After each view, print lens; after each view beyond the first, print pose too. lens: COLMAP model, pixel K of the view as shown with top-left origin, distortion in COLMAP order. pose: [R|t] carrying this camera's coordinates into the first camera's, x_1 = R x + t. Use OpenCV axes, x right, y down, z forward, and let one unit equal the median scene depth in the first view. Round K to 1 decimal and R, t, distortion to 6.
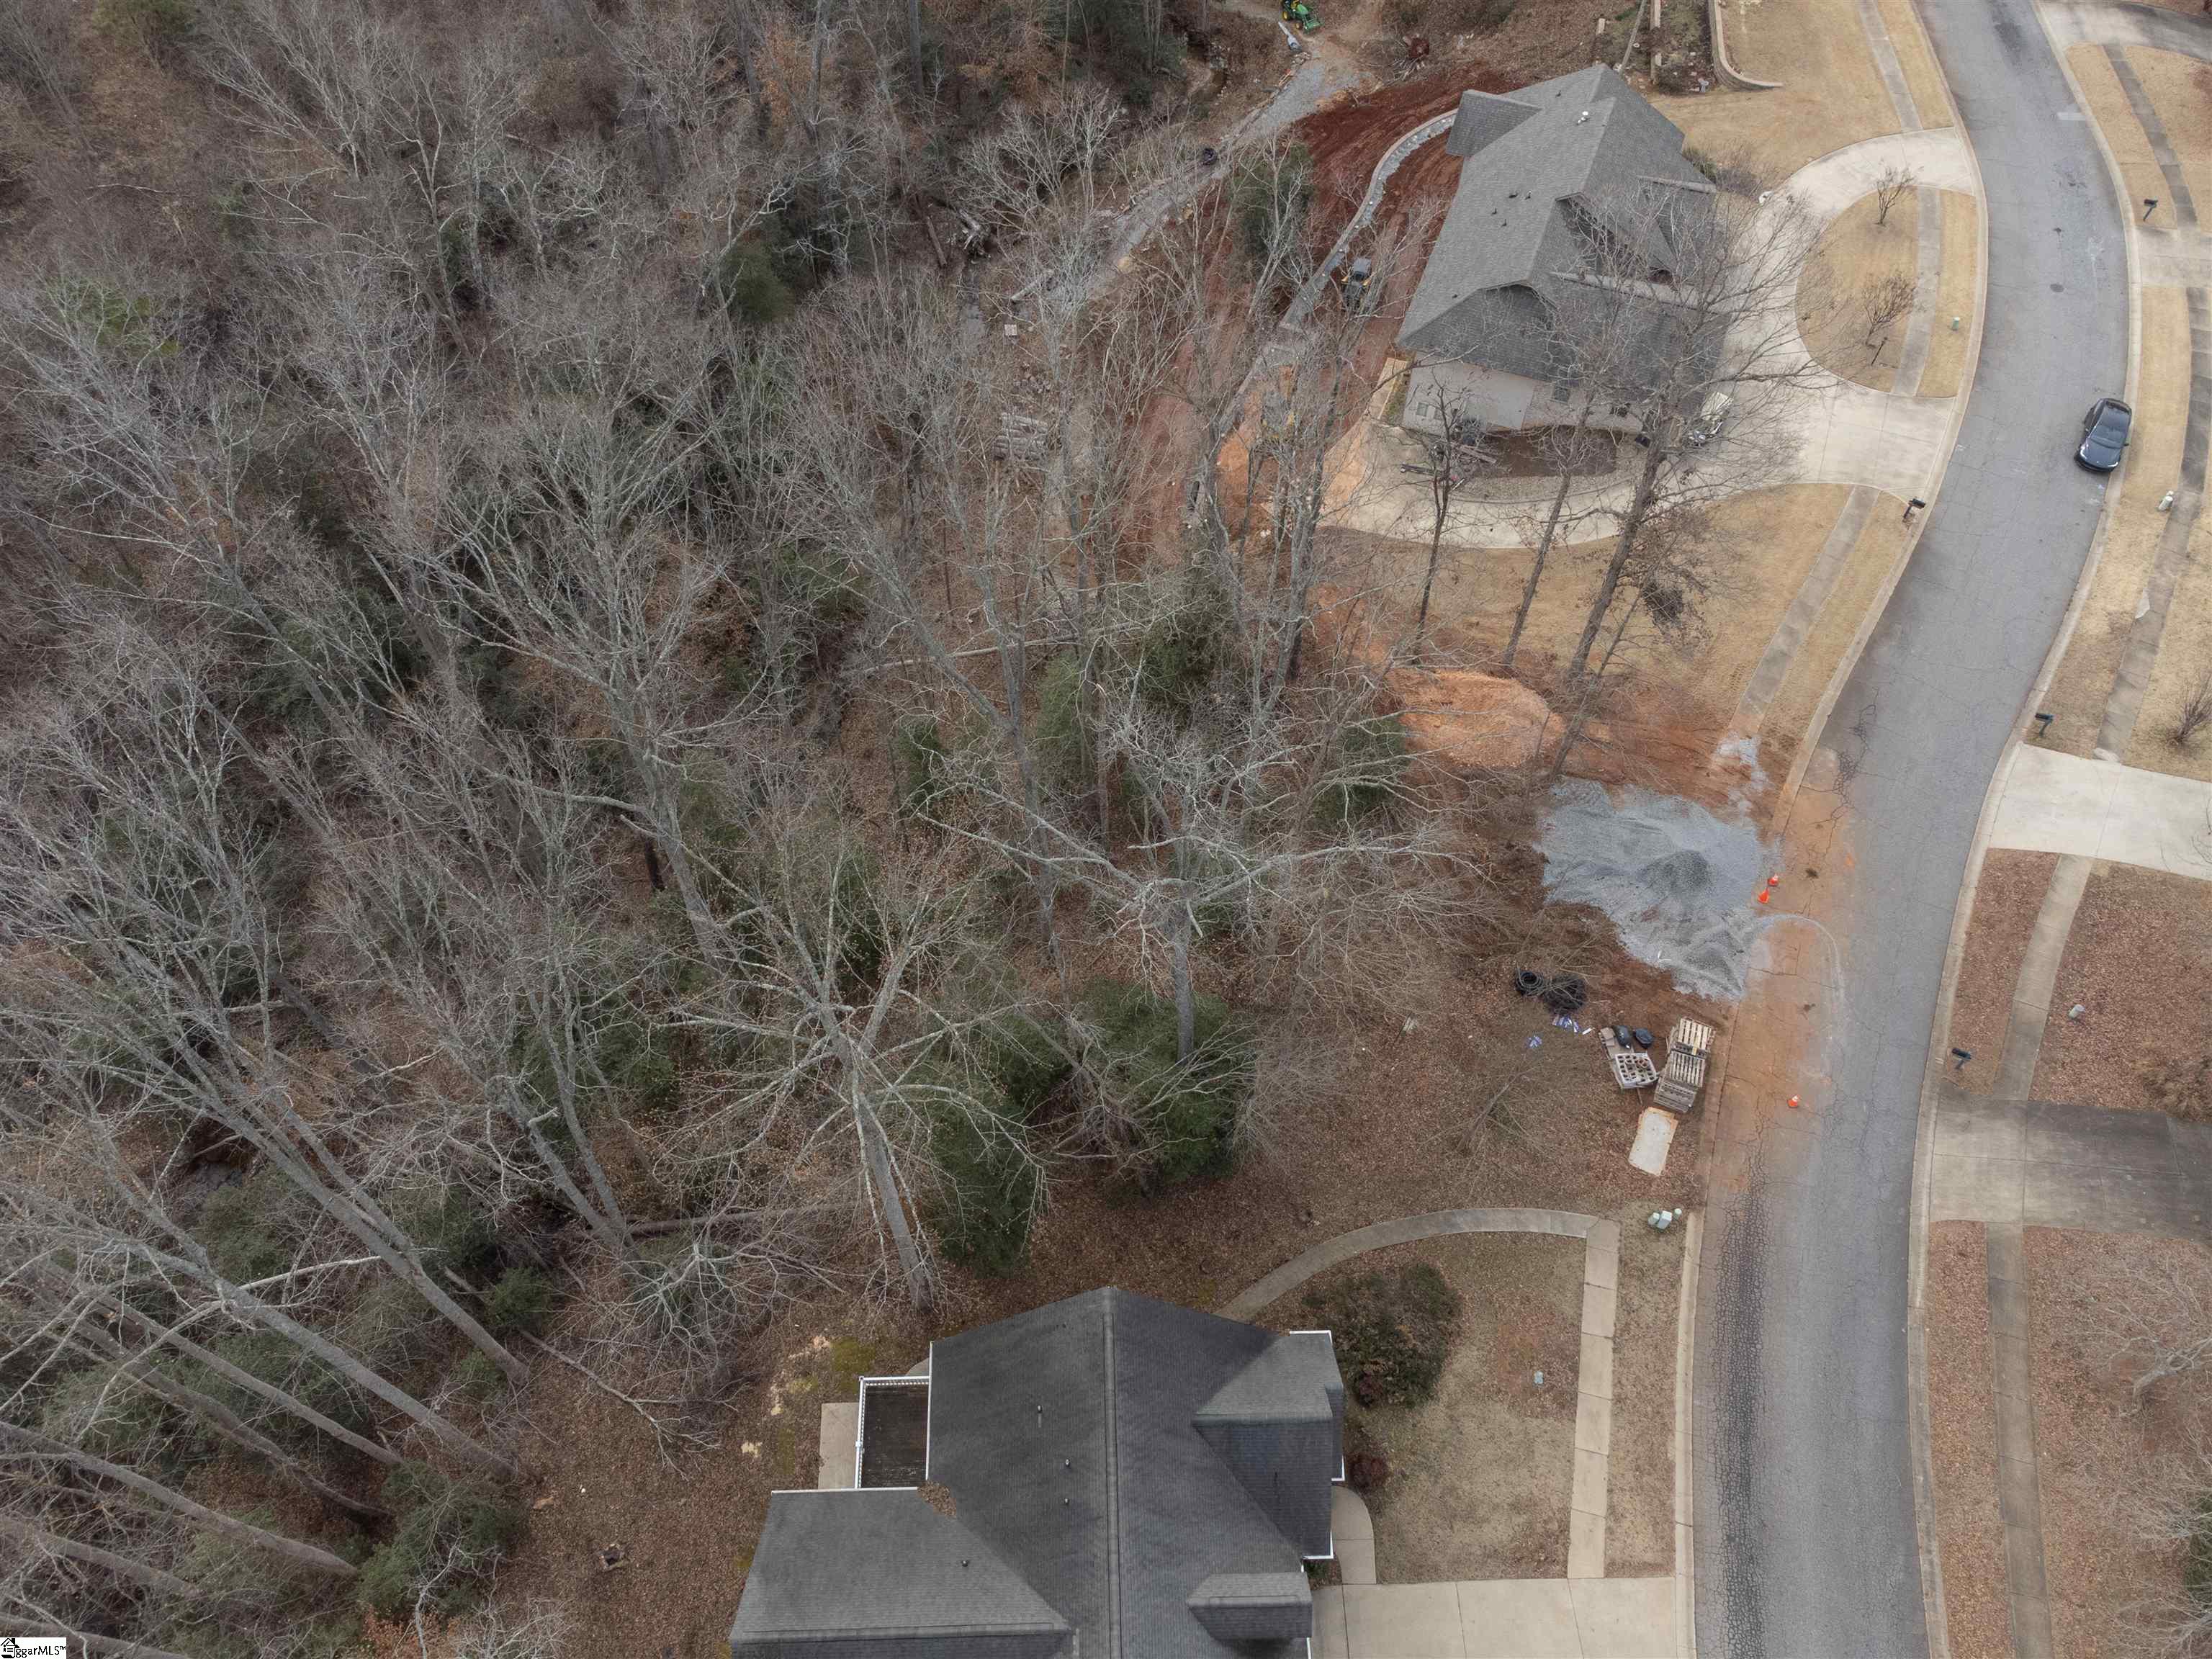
lens RADIAL K [[1650.0, 0, 1103.3], [0, 1650.0, 828.4], [0, 0, 1]] dist [-0.015403, 0.067148]
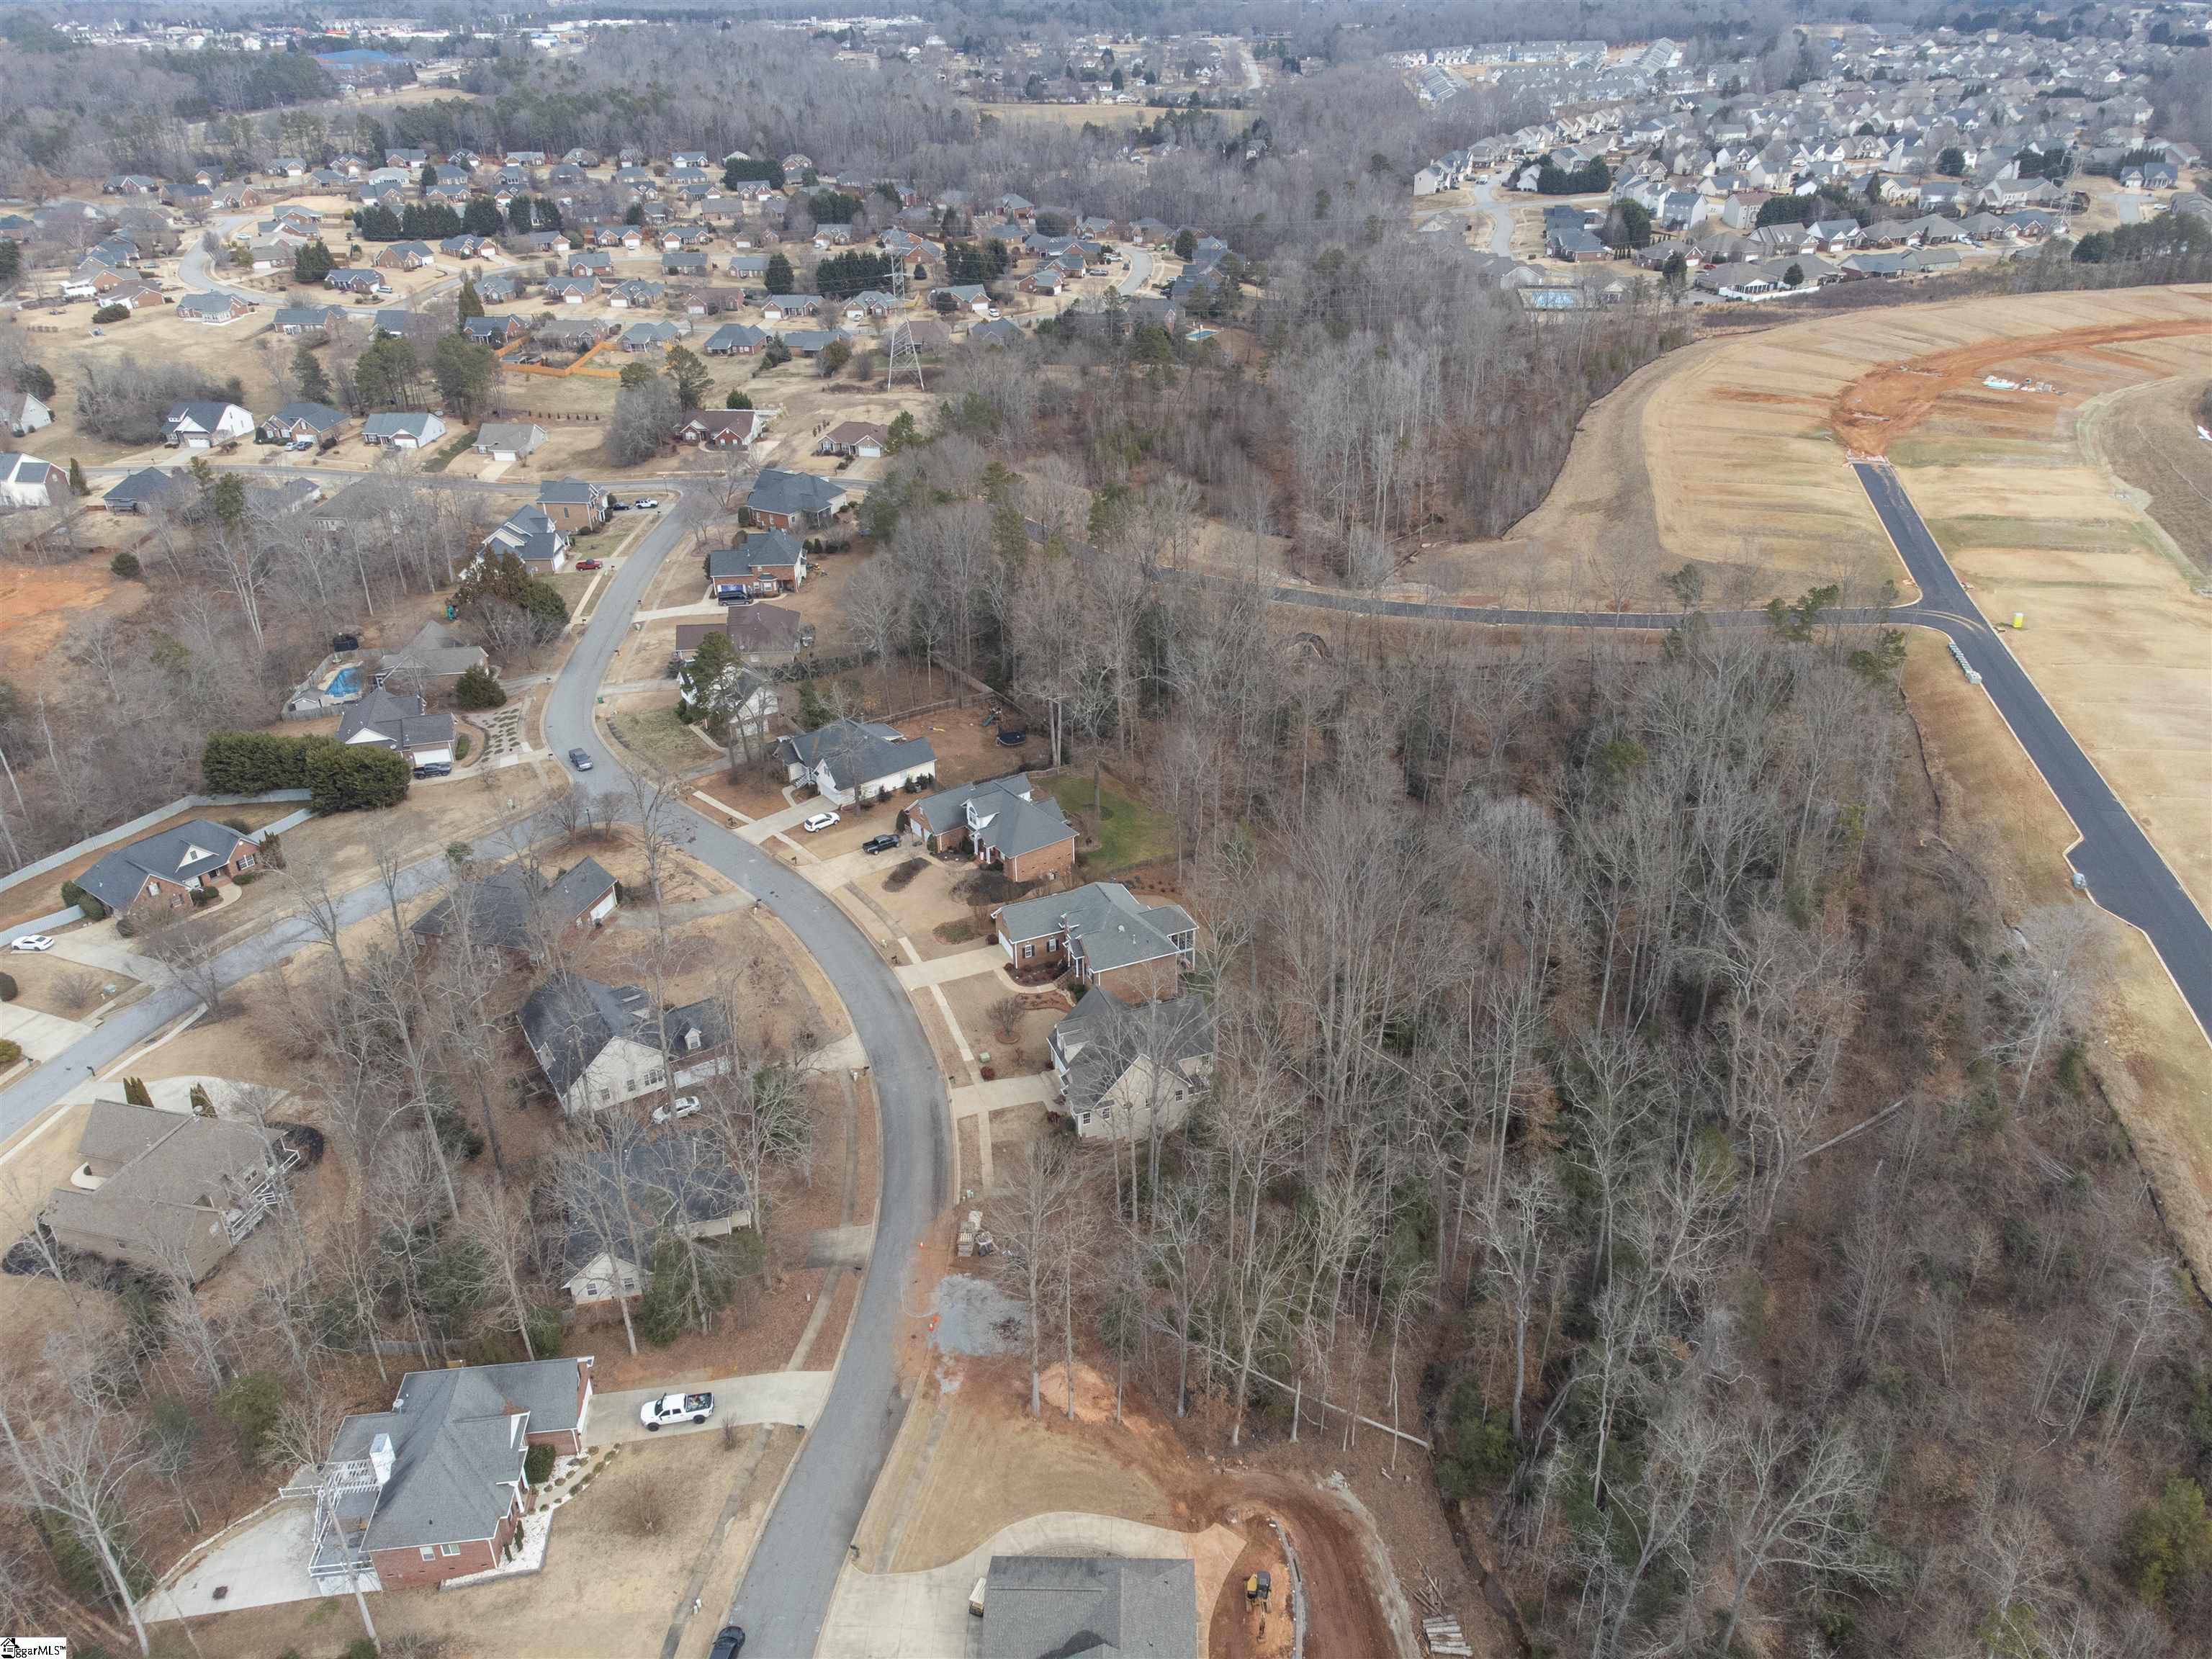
lens RADIAL K [[1620.8, 0, 1106.0], [0, 1620.8, 829.5], [0, 0, 1]] dist [0.009375, 0.005472]
pose [[-0.944124, 0.174452, -0.279635, 0.707763], [-0.268022, 0.087396, 0.959440, -2.248220], [0.191815, 0.980780, -0.035756, 0.503267]]
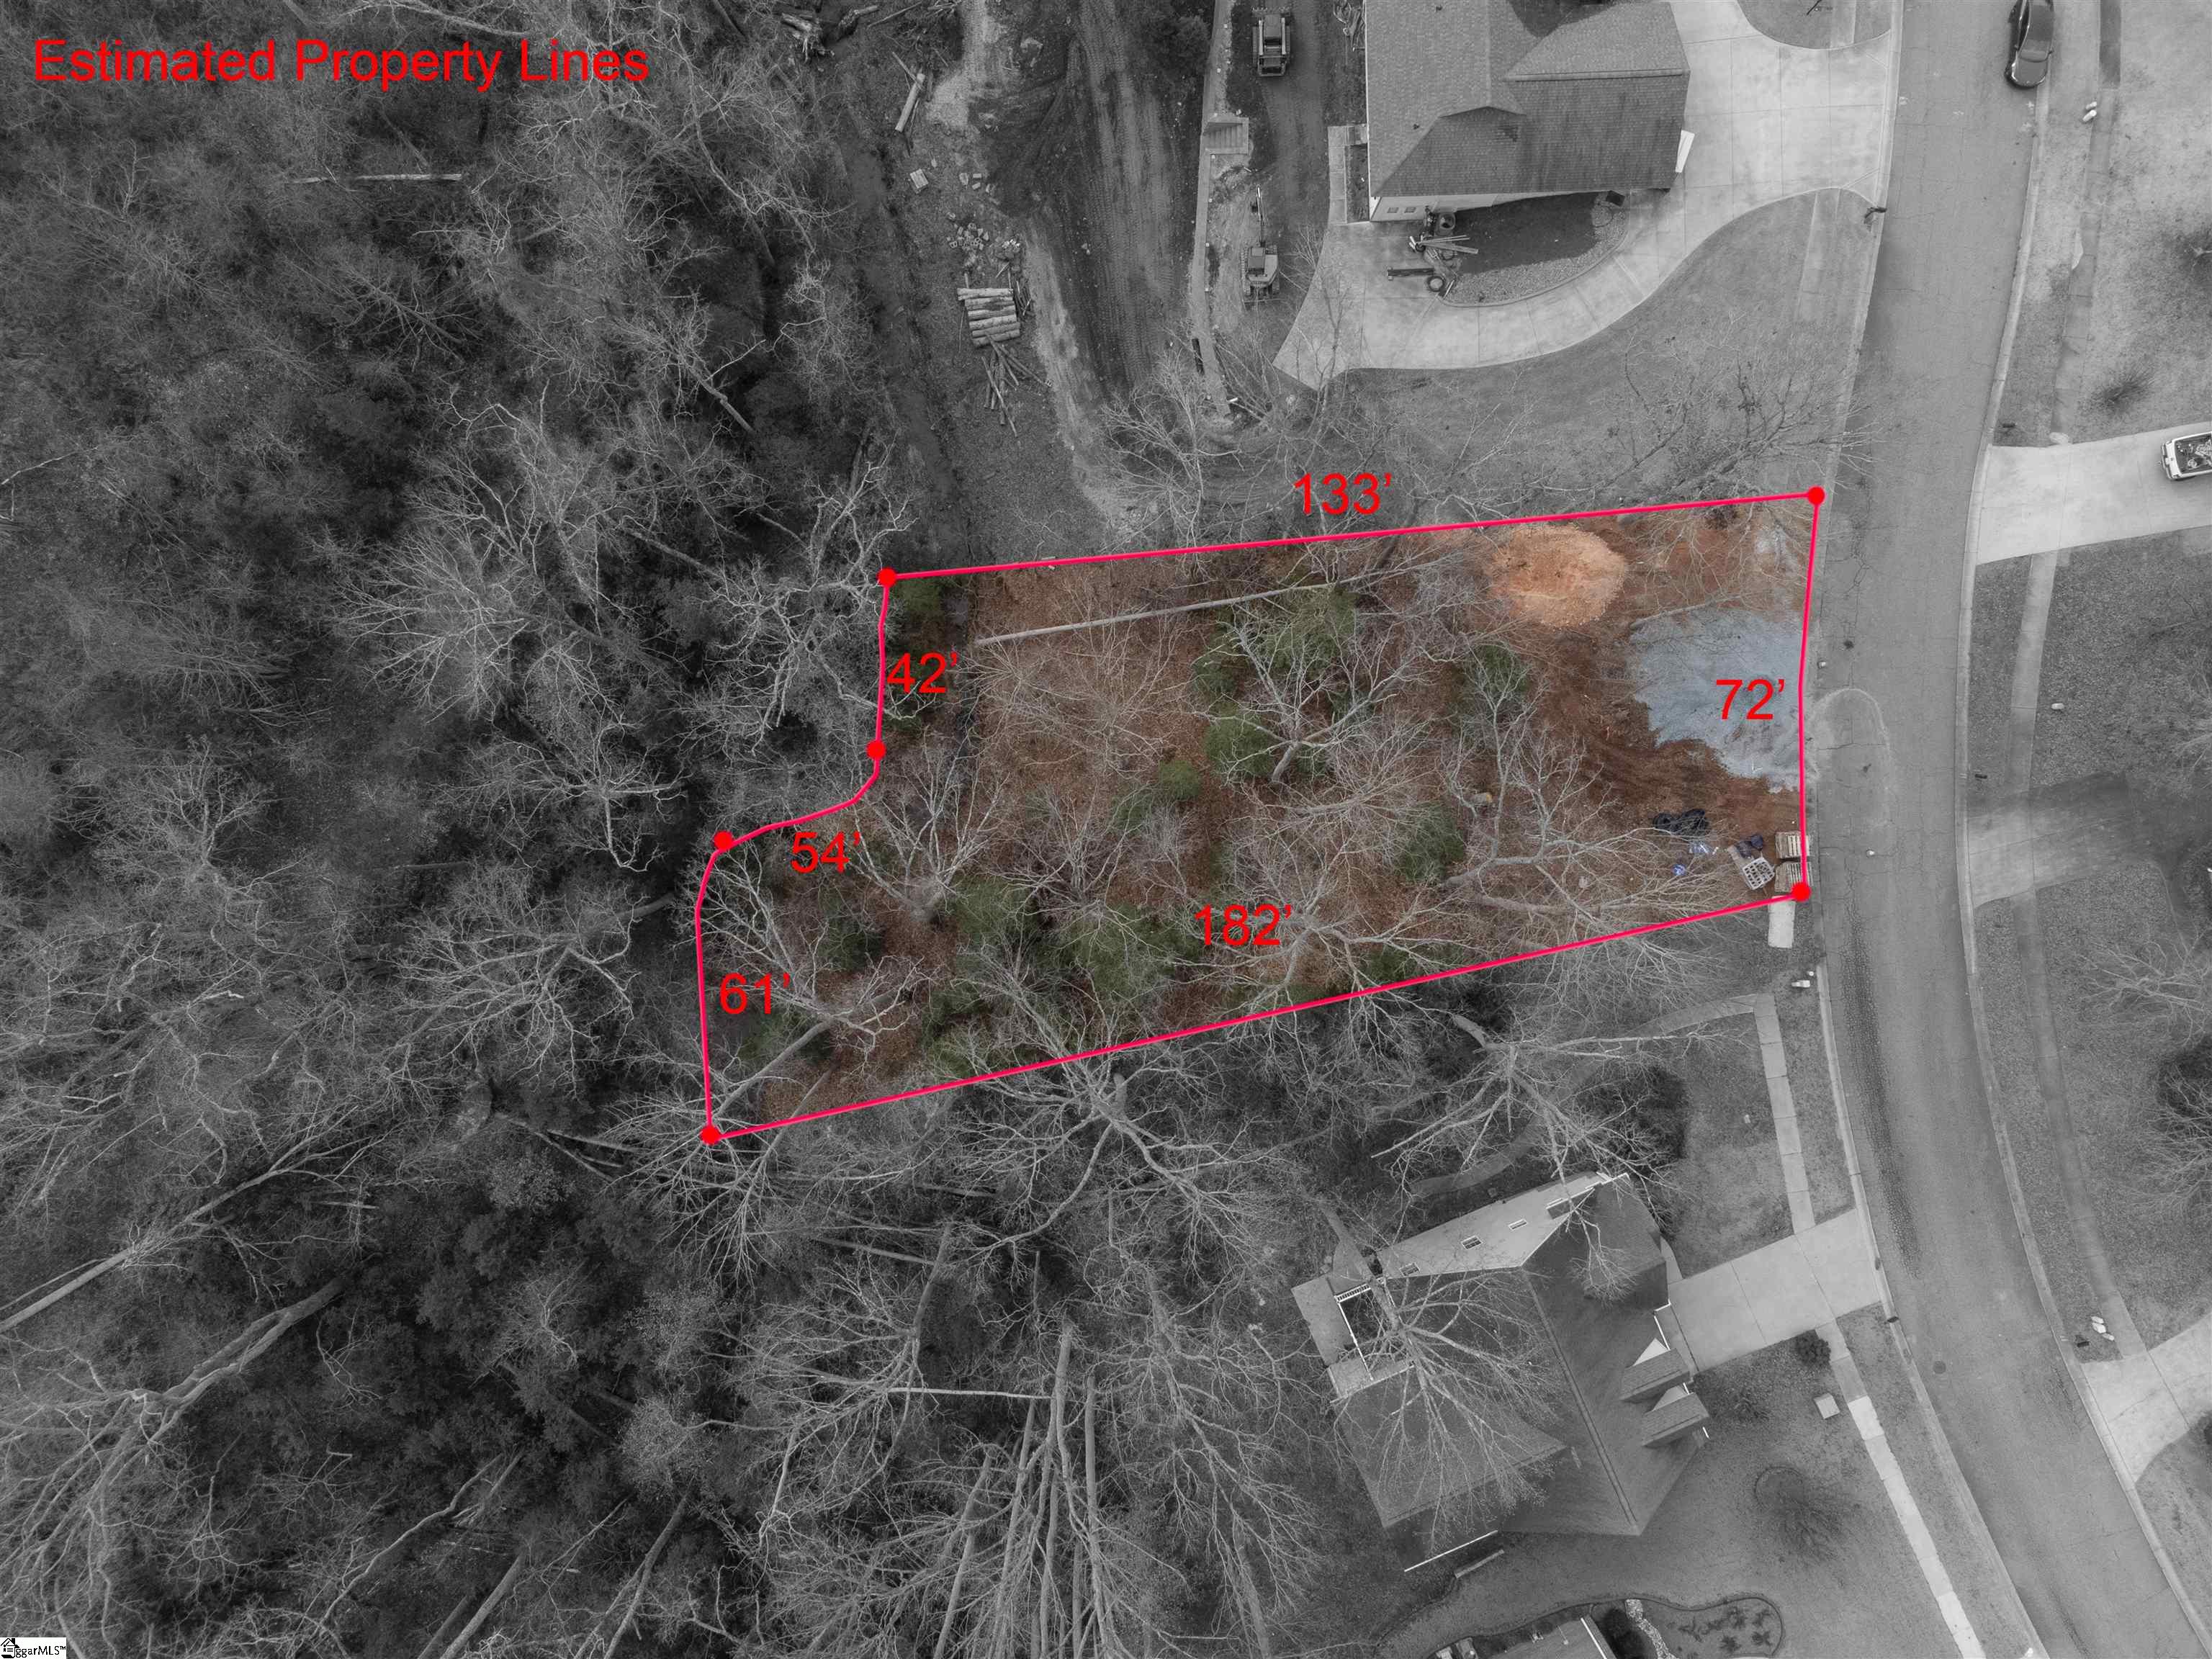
lens RADIAL K [[1648.2, 0, 1099.5], [0, 1648.2, 828.8], [0, 0, 1]] dist [-0.005902, 0.044871]
pose [[0.925216, -0.379420, 0.003856, -0.163200], [0.316504, 0.777320, 0.543690, -0.765991], [-0.209284, -0.501811, 0.839277, -0.001818]]
